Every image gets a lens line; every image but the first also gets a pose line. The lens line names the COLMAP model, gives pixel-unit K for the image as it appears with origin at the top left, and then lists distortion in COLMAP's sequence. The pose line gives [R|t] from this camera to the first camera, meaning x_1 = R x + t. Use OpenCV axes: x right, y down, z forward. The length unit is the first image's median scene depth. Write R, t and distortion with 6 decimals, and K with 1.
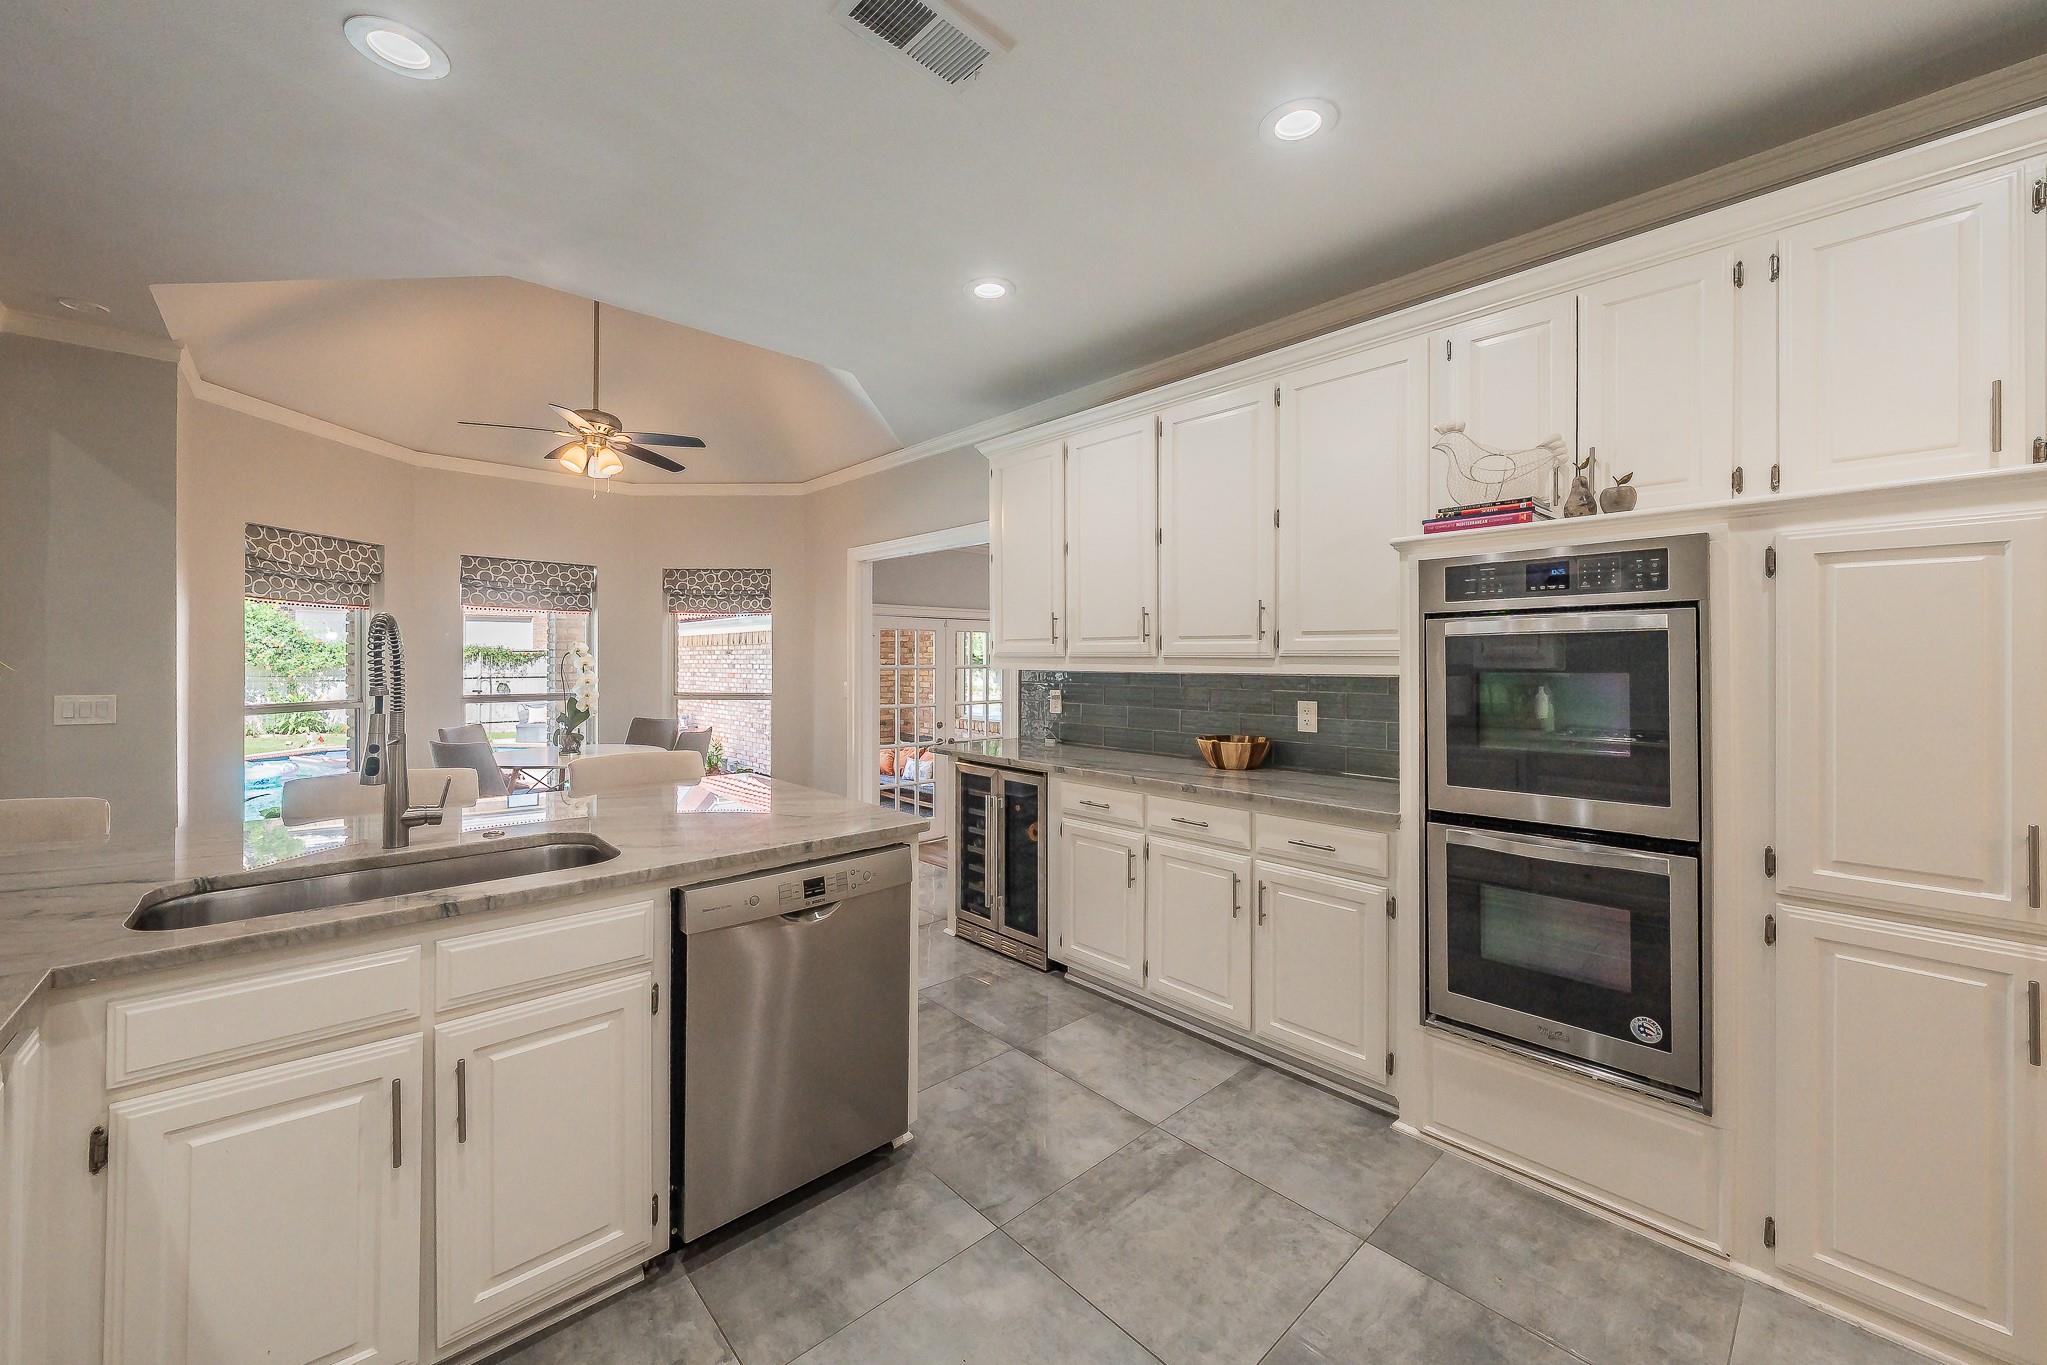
lens RADIAL K [[758.0, 0, 1036.5], [0, 758.0, 664.5], [0, 0, 1]] dist [-0.000851, -0.000061]
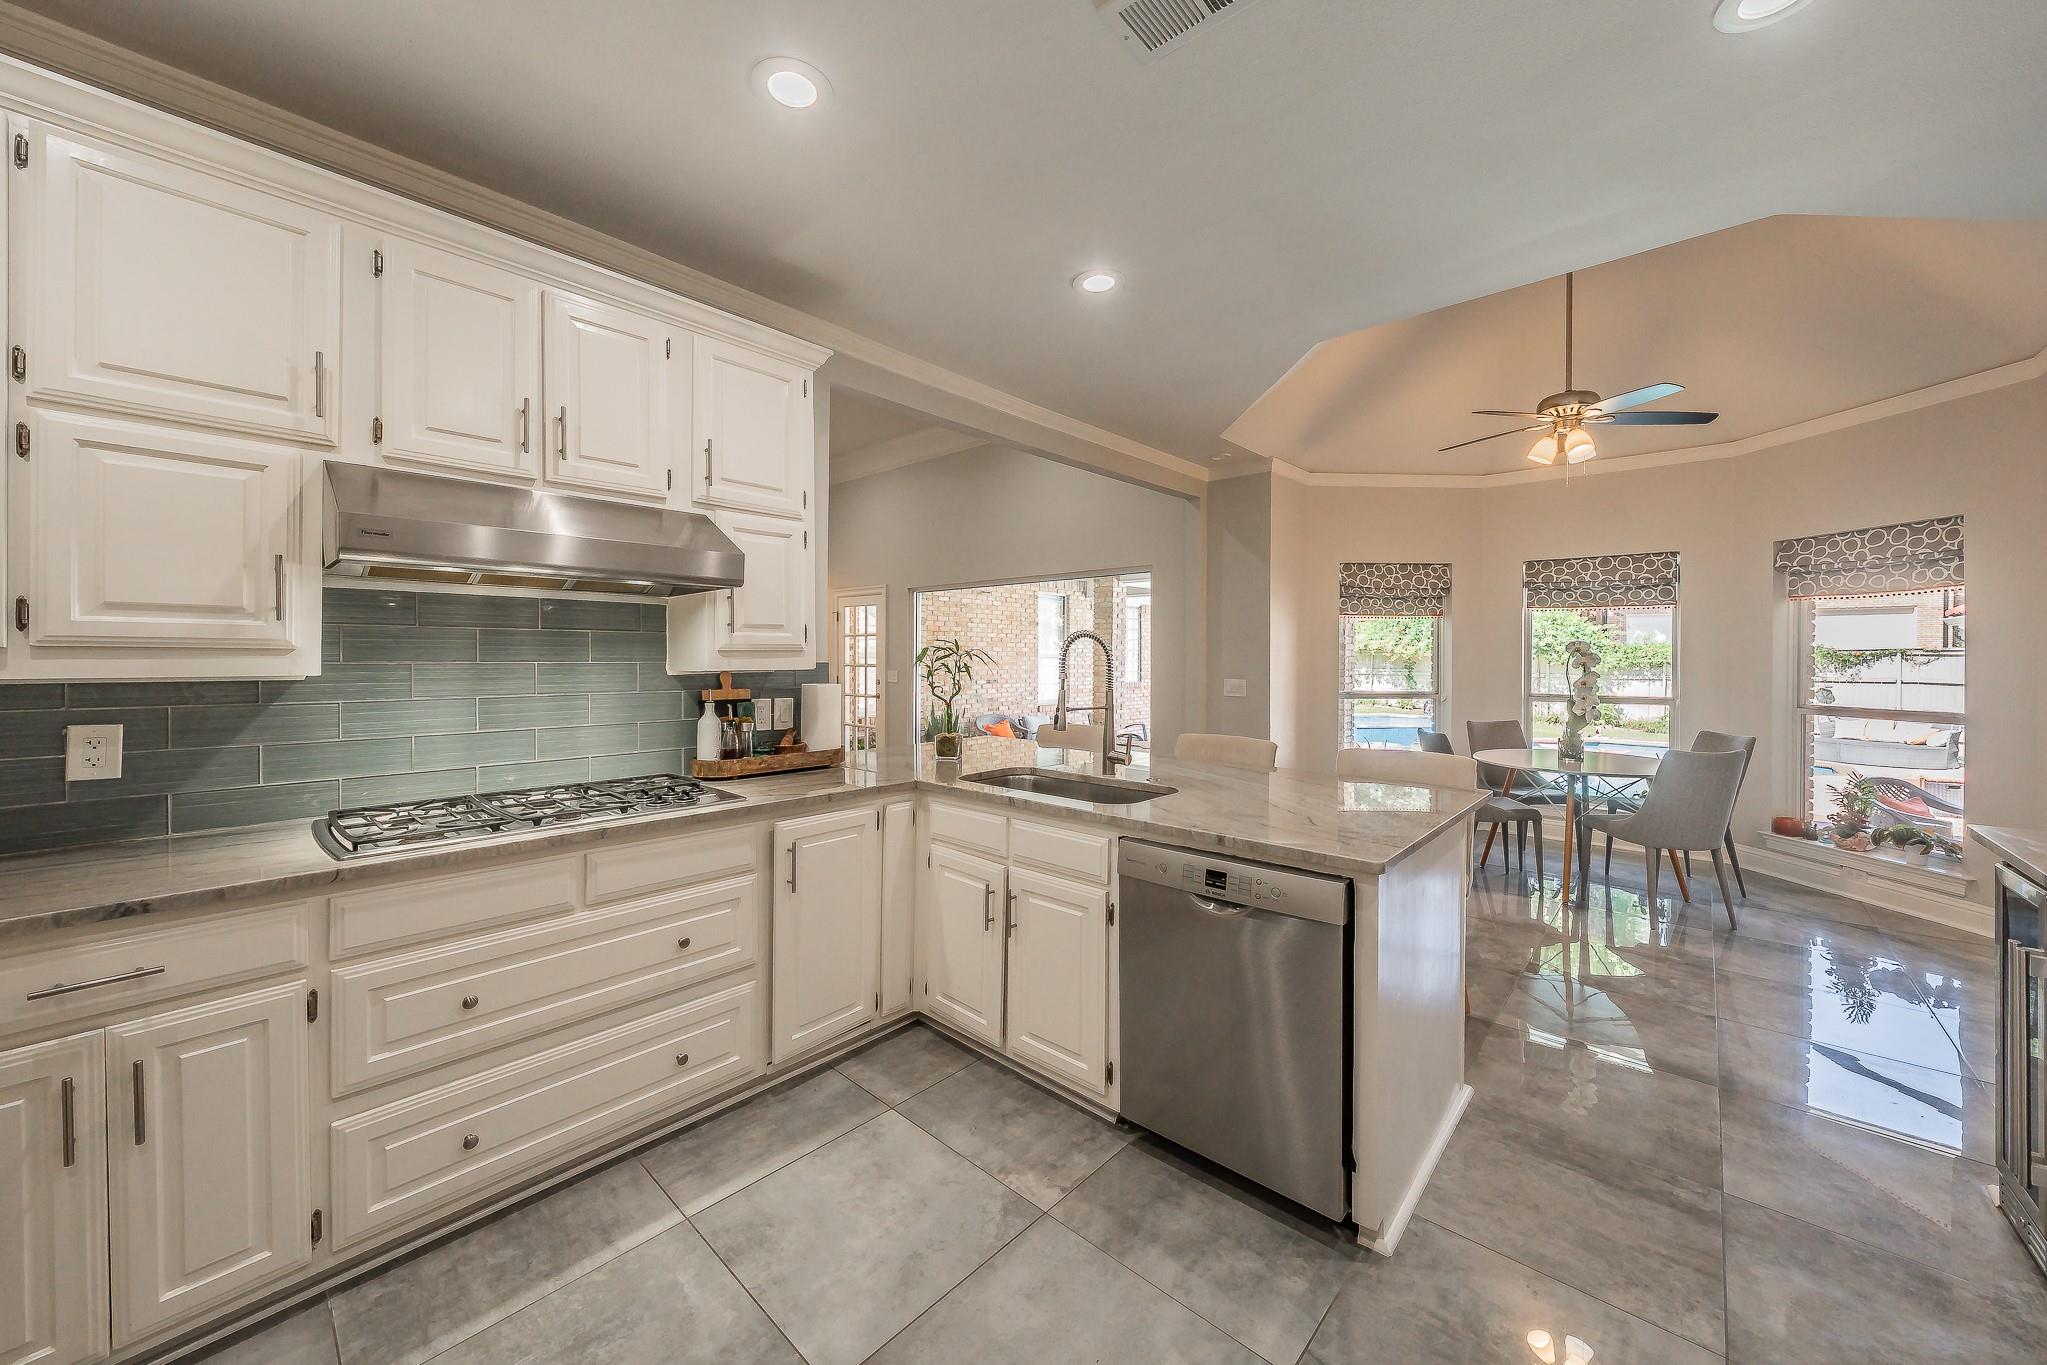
lens RADIAL K [[758.0, 0, 1037.3], [0, 758.0, 668.1], [0, 0, 1]] dist [-0.000851, -0.000061]
pose [[0.092265, 0.012641, -0.995654, 0.725512], [-0.009132, 0.999888, 0.011848, -0.002744], [0.995693, 0.007999, 0.092370, 0.679430]]
